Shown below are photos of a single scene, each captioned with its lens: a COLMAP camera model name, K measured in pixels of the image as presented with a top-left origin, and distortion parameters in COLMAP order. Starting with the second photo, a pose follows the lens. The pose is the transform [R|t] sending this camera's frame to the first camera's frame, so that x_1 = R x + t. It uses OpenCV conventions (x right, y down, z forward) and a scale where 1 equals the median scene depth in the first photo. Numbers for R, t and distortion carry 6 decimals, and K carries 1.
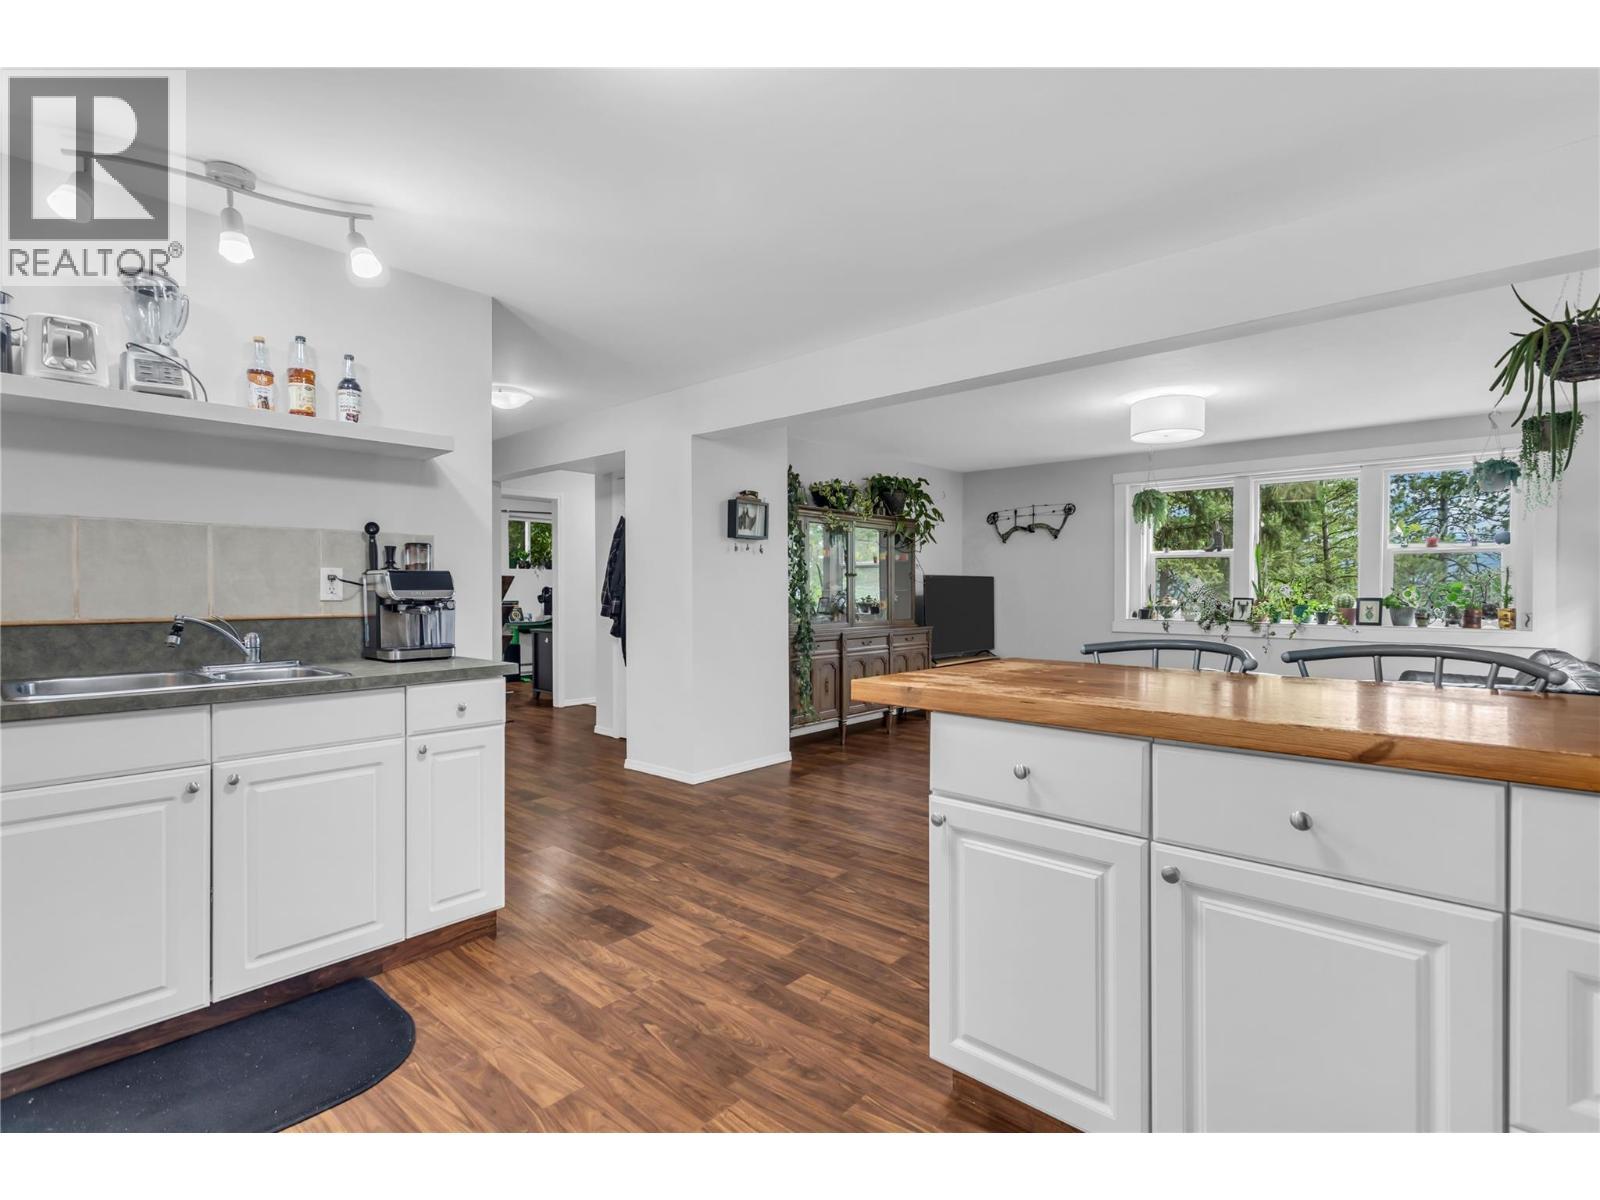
lens RADIAL K [[770.7, 0, 814.2], [0, 770.7, 599.8], [0, 0, 1]] dist [0.002355, 0.001536]
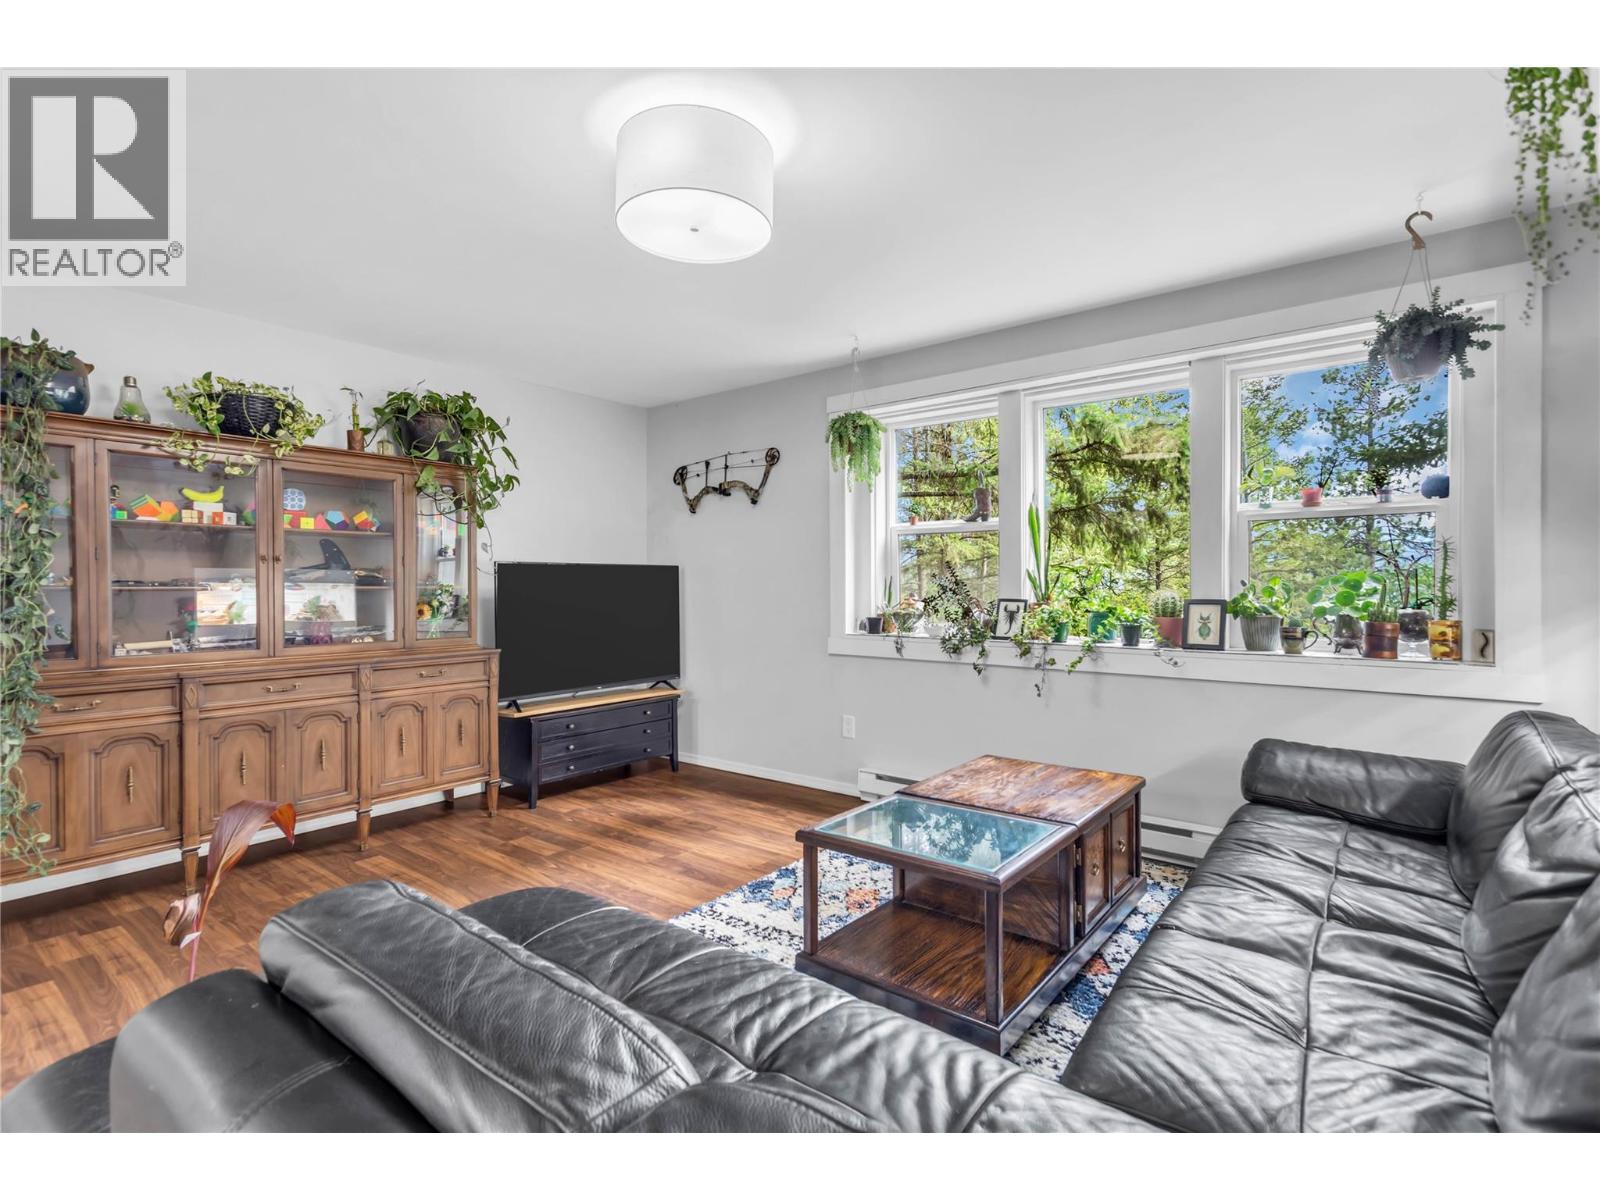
lens RADIAL K [[770.7, 0, 813.0], [0, 770.7, 587.9], [0, 0, 1]] dist [0.002355, 0.001536]
pose [[0.998484, -0.002459, 0.054980, 0.385833], [0.003058, 0.999937, -0.010824, -0.005230], [-0.054950, 0.010976, 0.998429, 0.438878]]
